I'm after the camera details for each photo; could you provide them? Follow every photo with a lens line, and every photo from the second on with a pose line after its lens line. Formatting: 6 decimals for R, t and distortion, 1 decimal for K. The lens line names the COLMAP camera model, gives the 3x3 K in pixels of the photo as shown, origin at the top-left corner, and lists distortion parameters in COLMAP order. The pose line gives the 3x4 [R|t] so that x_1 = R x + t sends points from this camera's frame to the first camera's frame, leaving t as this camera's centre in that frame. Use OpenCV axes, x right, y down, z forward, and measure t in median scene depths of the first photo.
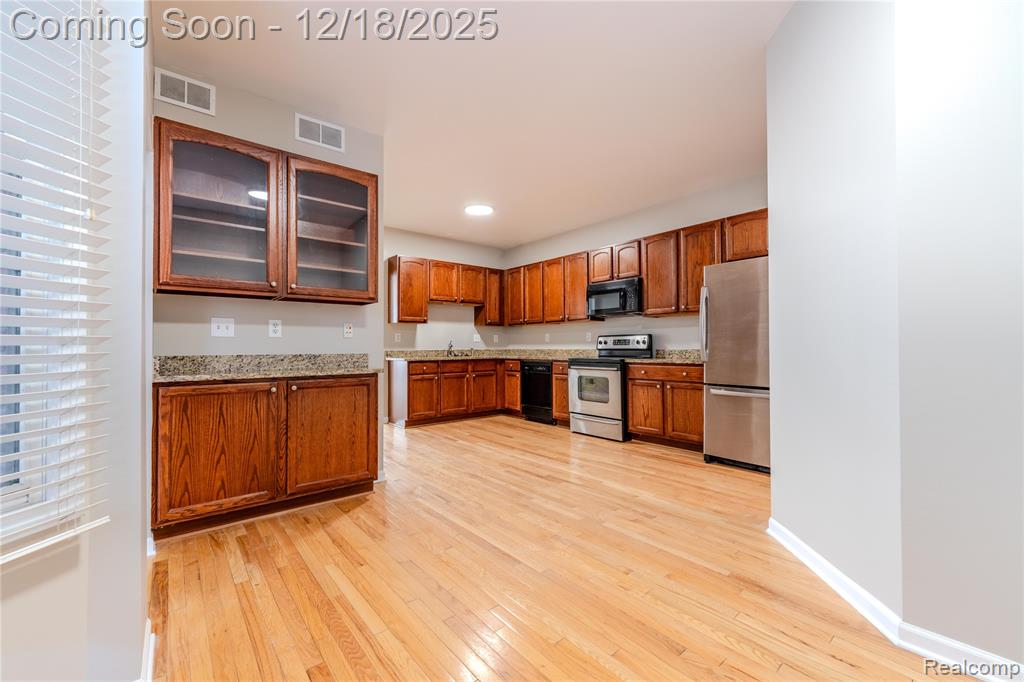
lens RADIAL K [[415.6, 0, 509.2], [0, 415.6, 339.7], [0, 0, 1]] dist [-0.001511, -0.000248]
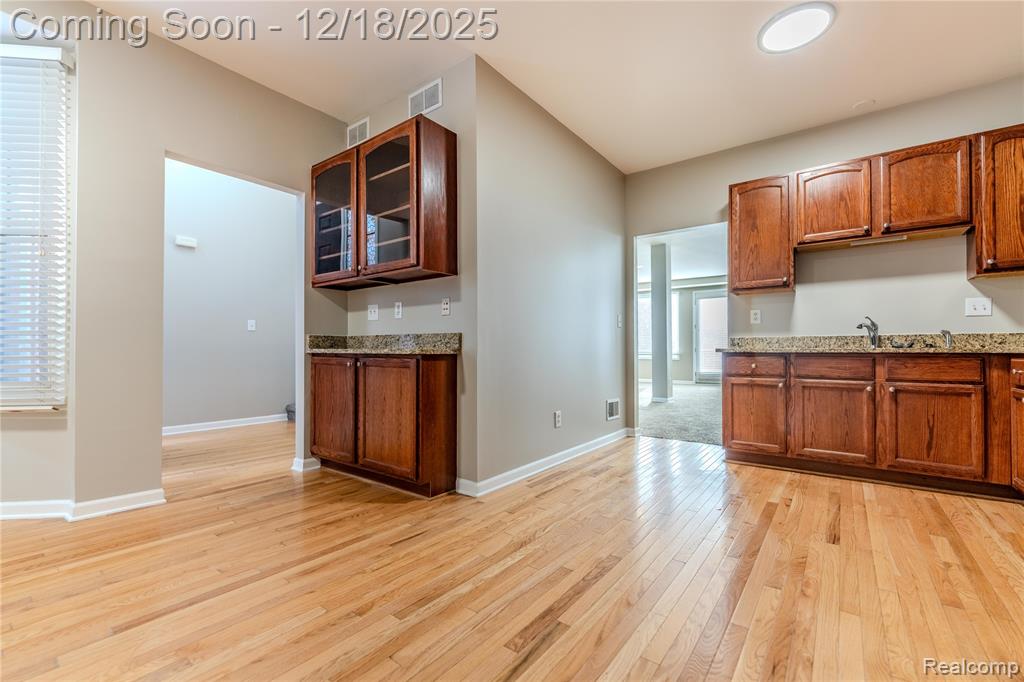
lens RADIAL K [[437.2, 0, 512.0], [0, 437.2, 341.0], [0, 0, 1]] dist [0.000902, 0.000040]
pose [[0.225917, -0.013834, -0.974048, 0.549538], [0.015527, 0.999823, -0.010599, 0.063071], [0.974023, -0.012729, 0.226092, 0.952460]]
